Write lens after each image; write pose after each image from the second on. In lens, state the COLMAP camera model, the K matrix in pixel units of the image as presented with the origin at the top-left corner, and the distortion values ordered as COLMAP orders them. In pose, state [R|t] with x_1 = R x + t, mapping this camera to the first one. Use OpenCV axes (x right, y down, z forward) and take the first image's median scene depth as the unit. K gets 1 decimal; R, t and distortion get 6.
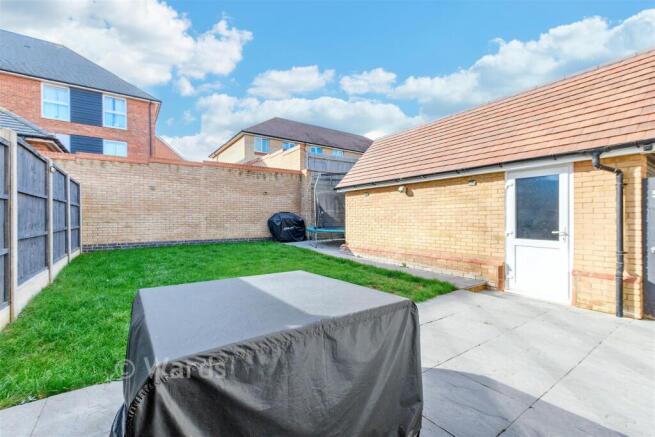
lens RADIAL K [[289.8, 0, 327.5], [0, 289.8, 218.5], [0, 0, 1]] dist [-0.000298, -0.000089]
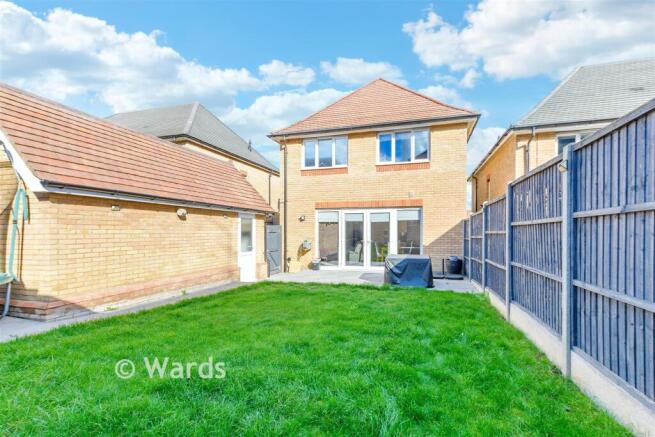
lens RADIAL K [[289.8, 0, 327.5], [0, 289.8, 218.5], [0, 0, 1]] dist [-0.000298, -0.000089]
pose [[-0.604087, 0.055788, 0.794964, -0.778167], [0.017691, 0.998240, -0.056610, -0.018248], [-0.796722, -0.020134, -0.604010, 1.202394]]
